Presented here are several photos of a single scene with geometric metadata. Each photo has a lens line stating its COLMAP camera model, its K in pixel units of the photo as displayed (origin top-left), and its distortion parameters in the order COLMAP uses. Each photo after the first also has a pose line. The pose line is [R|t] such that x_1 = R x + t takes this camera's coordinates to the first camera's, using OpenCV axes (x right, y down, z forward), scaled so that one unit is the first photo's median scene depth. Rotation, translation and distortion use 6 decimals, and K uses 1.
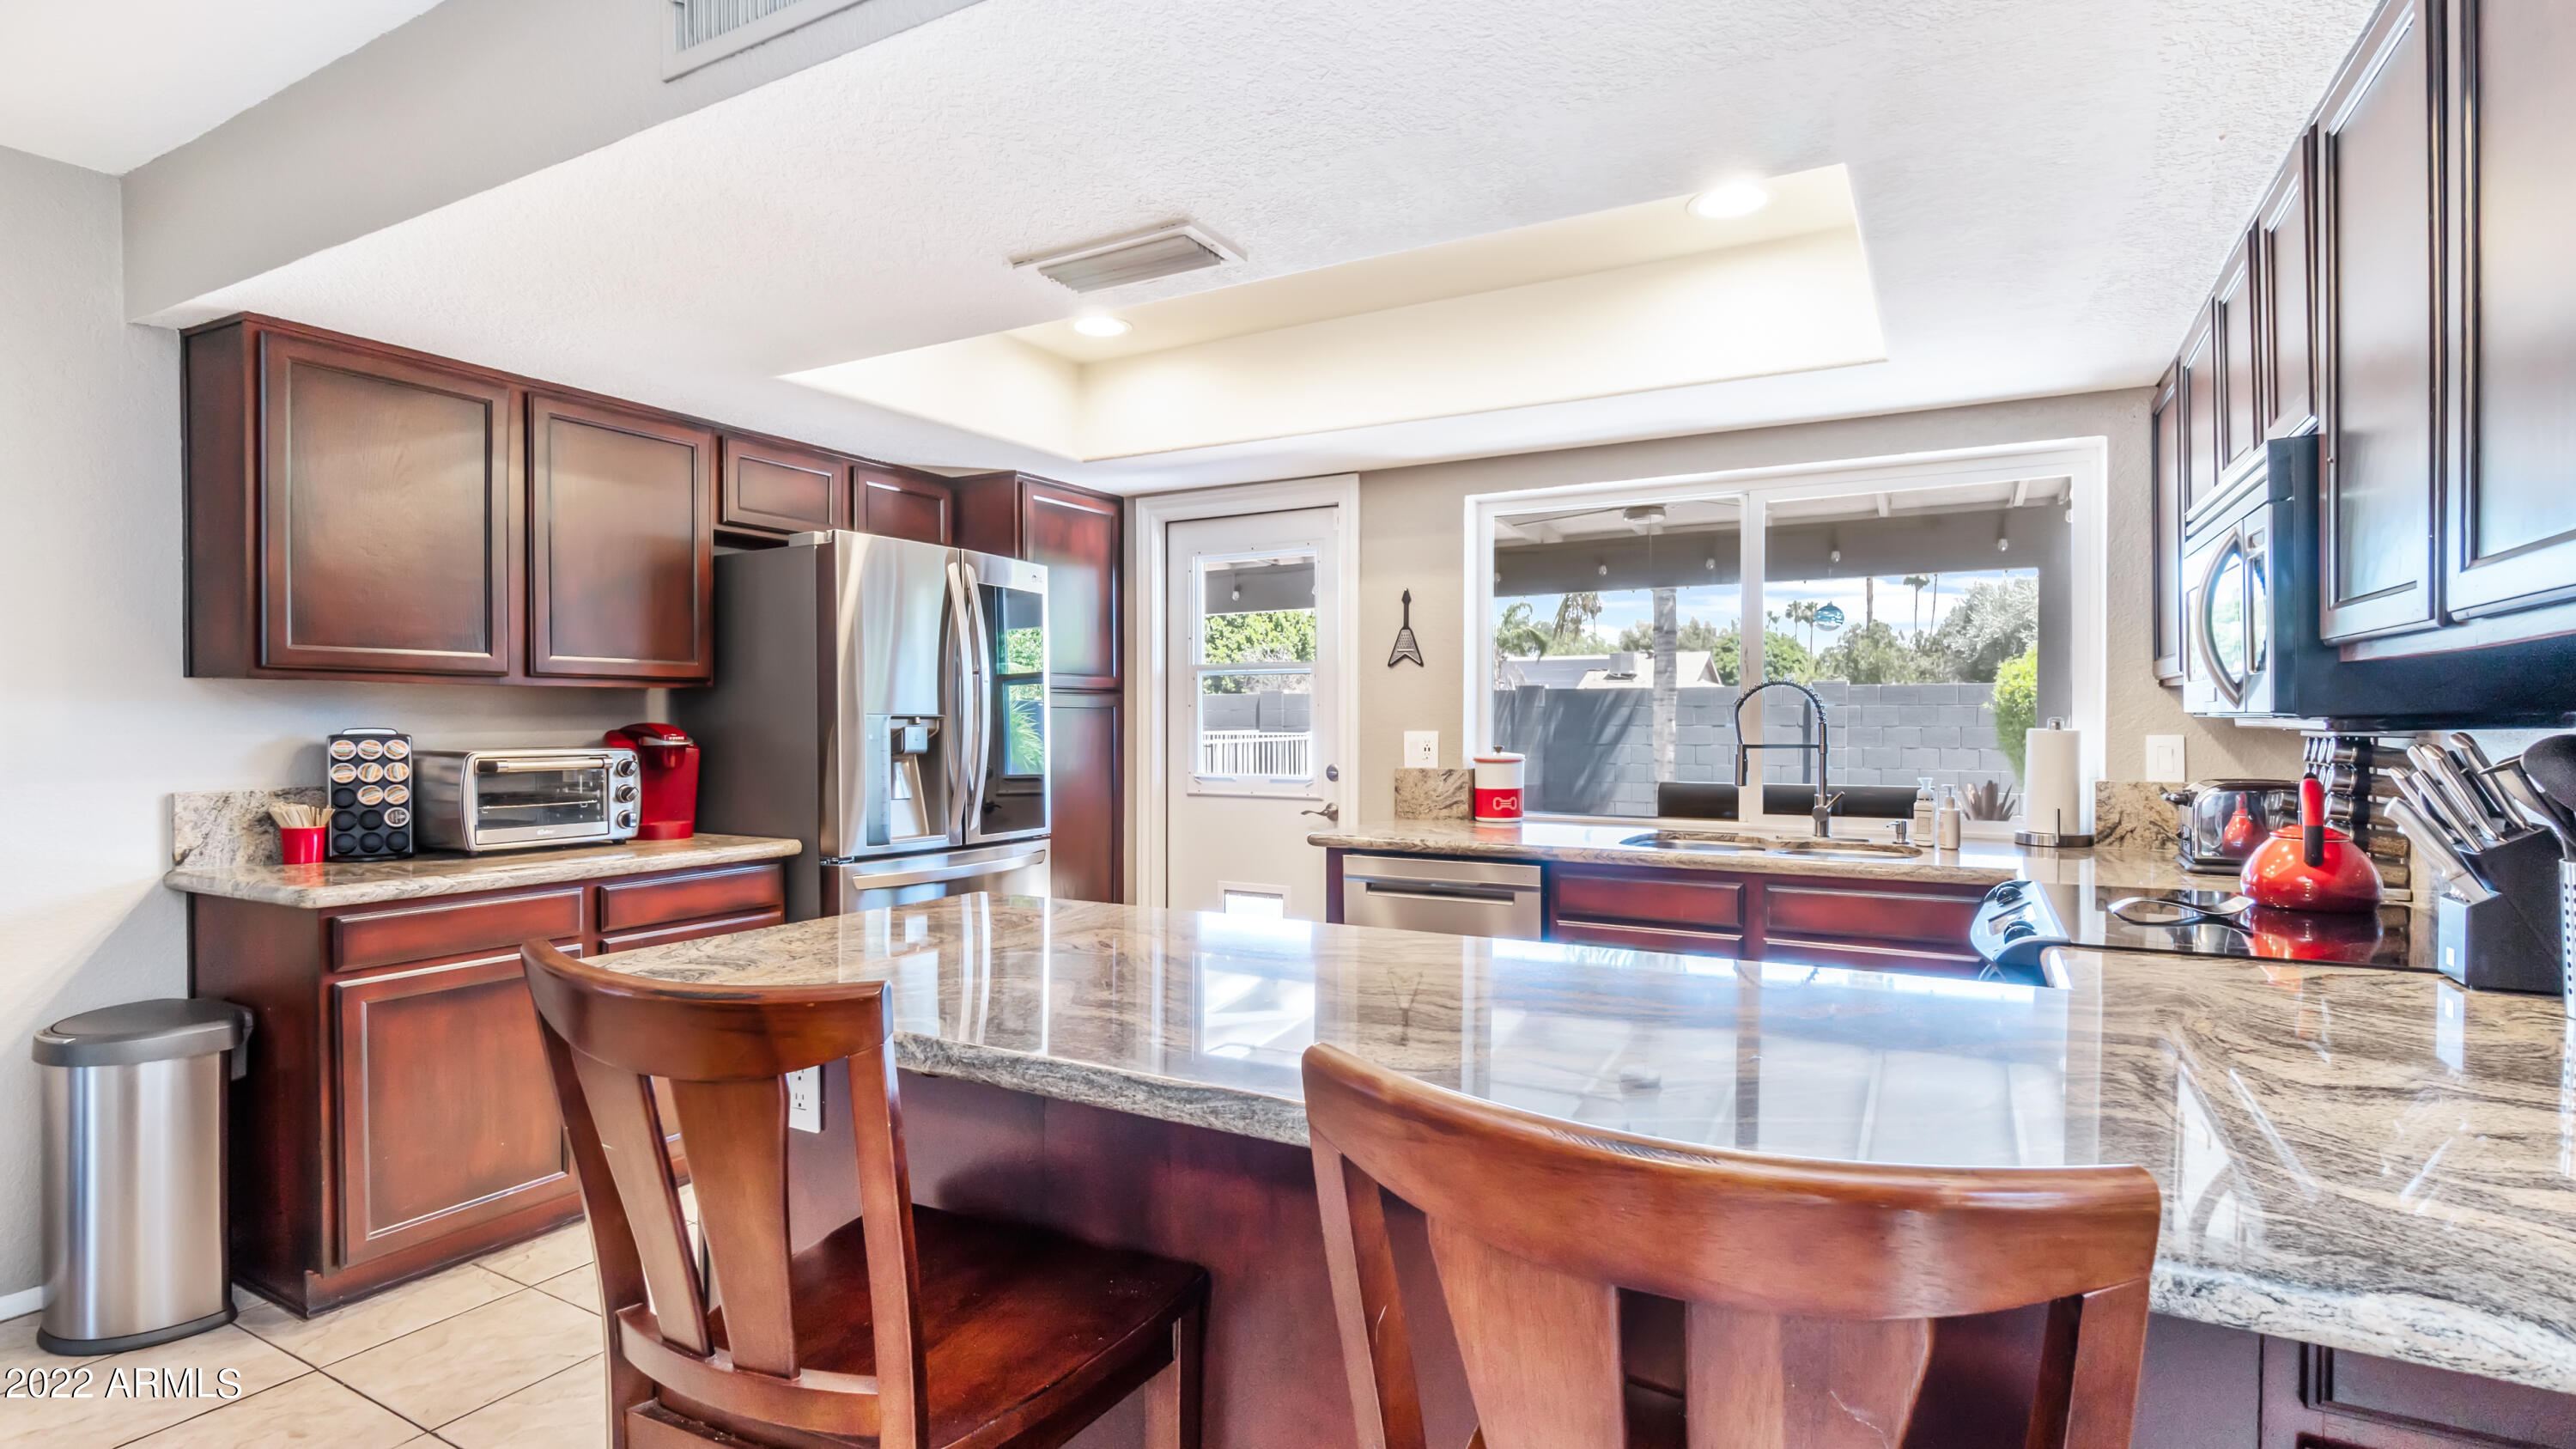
lens RADIAL K [[1244.1, 0, 1274.5], [0, 1244.1, 728.8], [0, 0, 1]] dist [-0.001954, 0.000032]
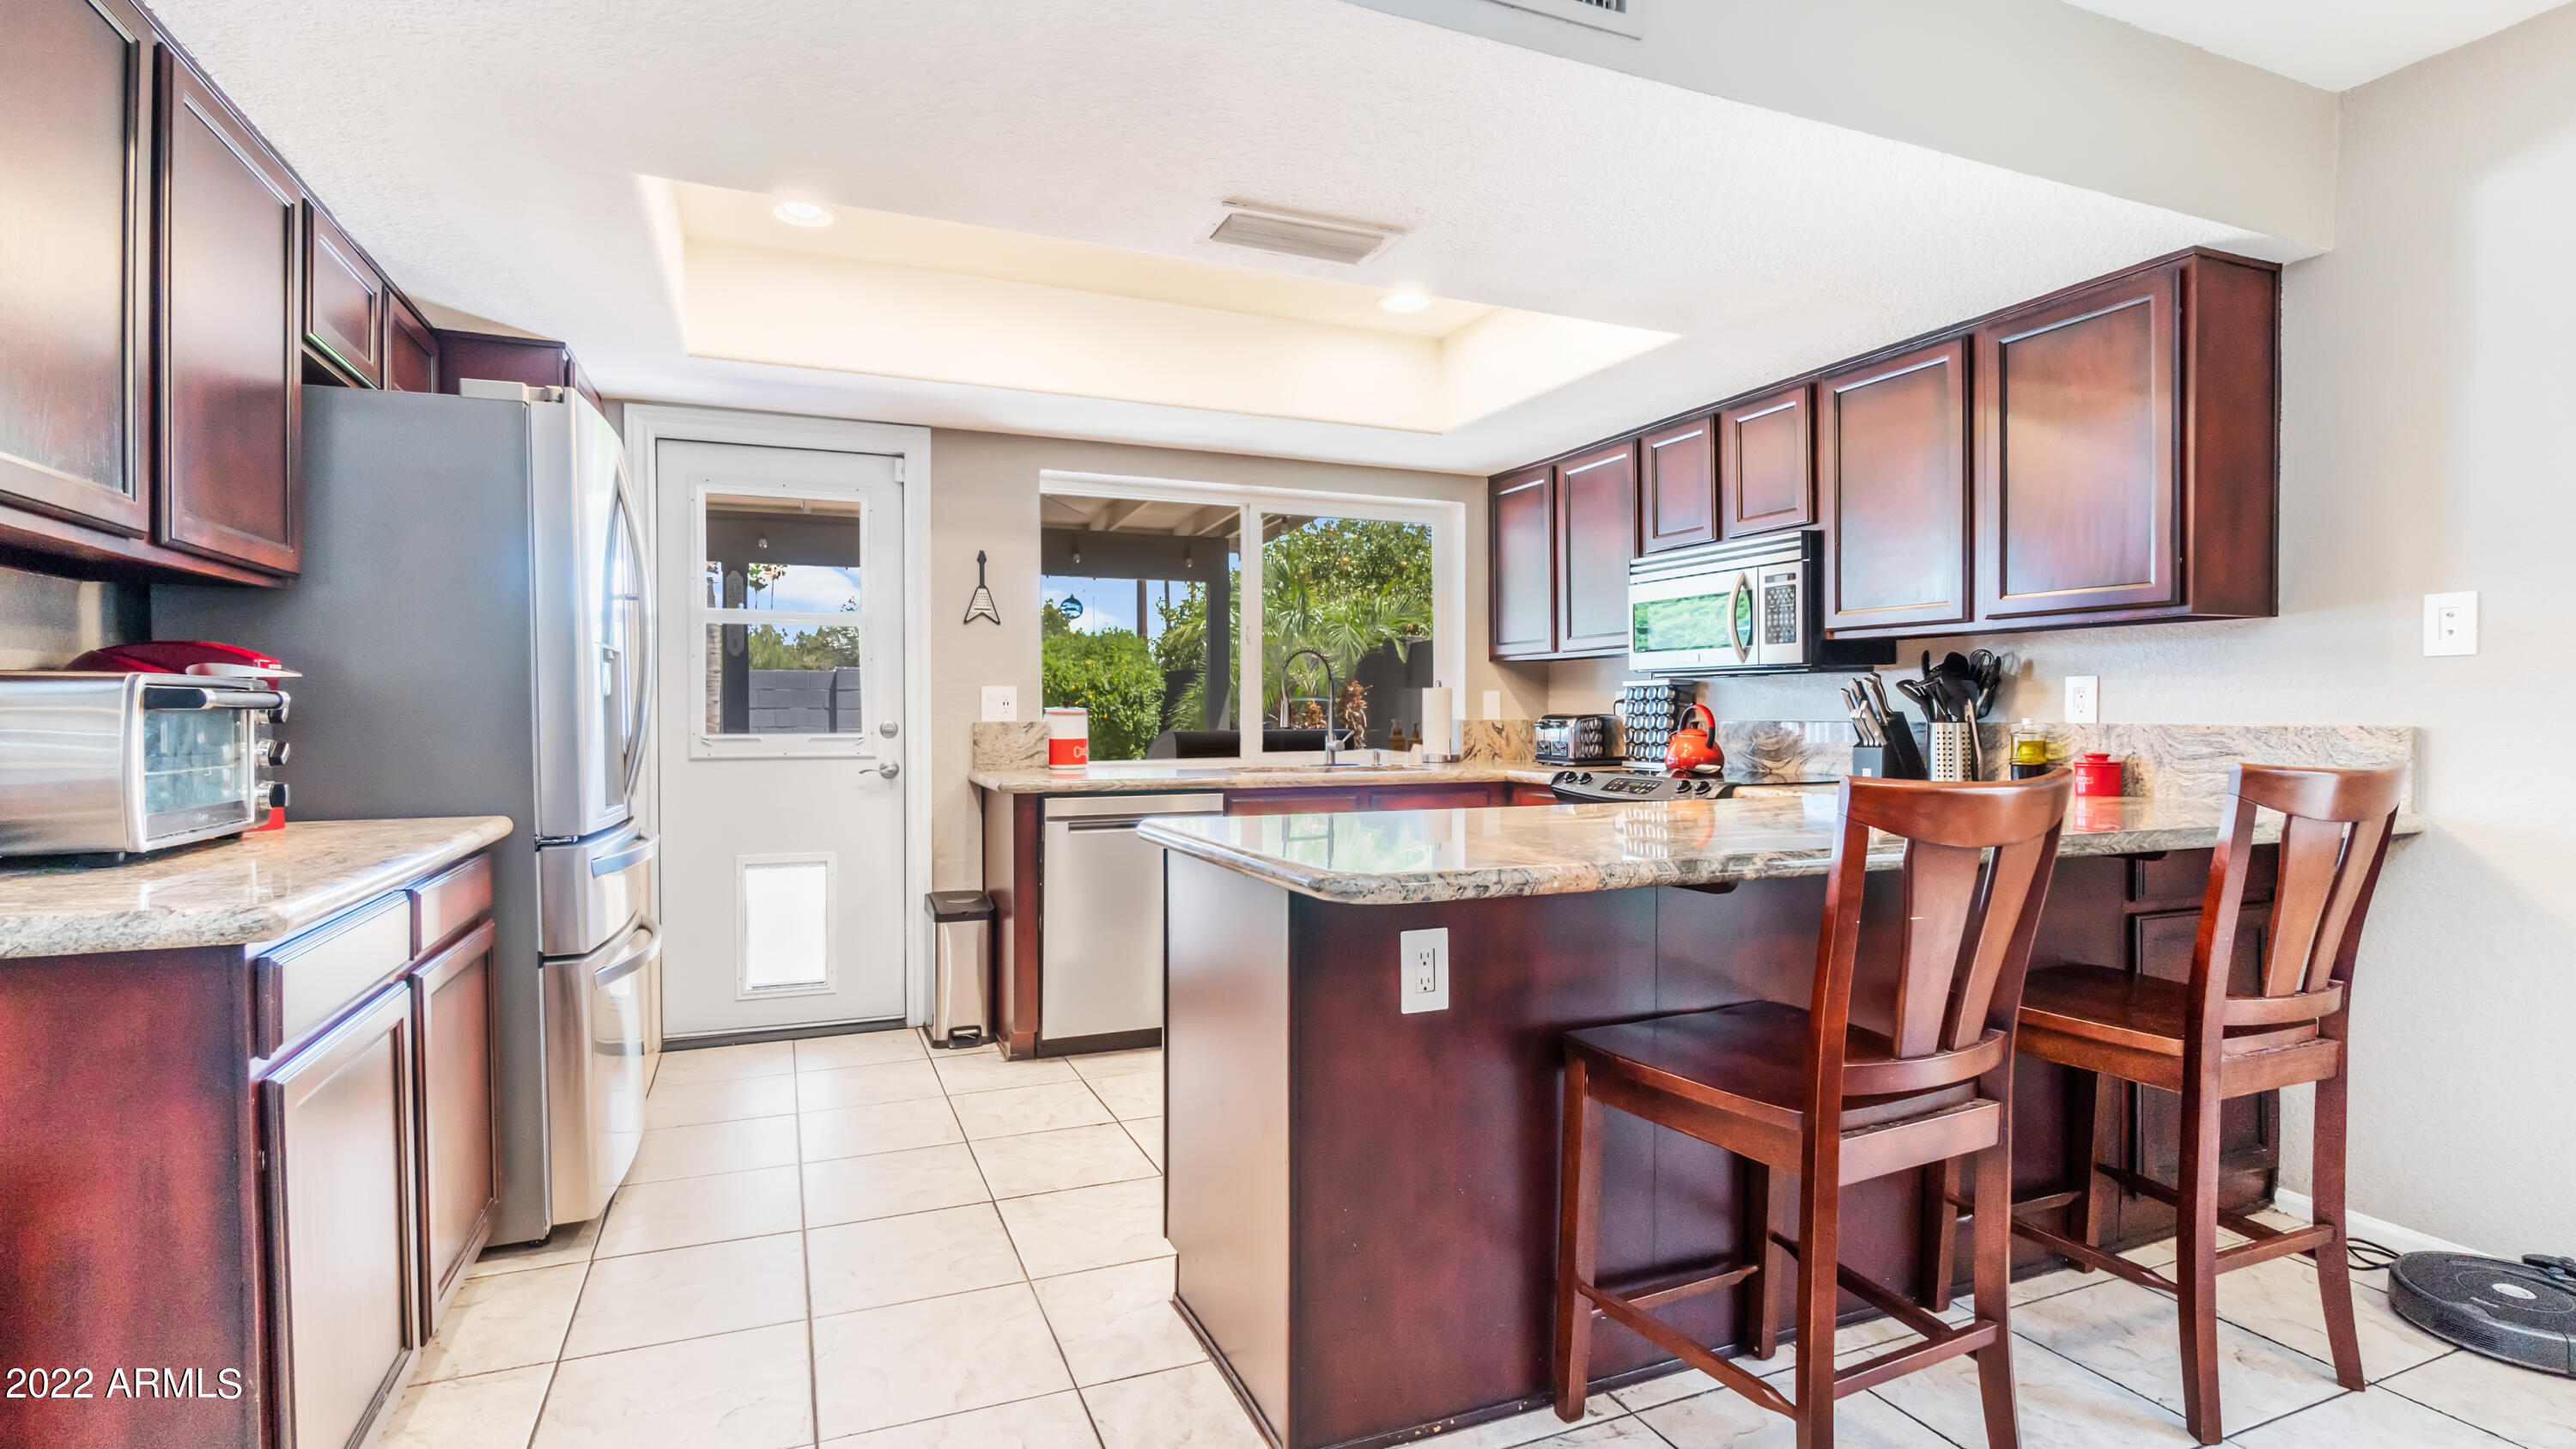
lens RADIAL K [[1184.8, 0, 1282.9], [0, 1184.8, 724.3], [0, 0, 1]] dist [-0.002355, -0.000068]
pose [[0.610359, -0.007204, 0.792092, -0.534528], [0.006906, 0.999969, 0.003774, 0.031624], [-0.792095, 0.003167, 0.610390, 0.201421]]
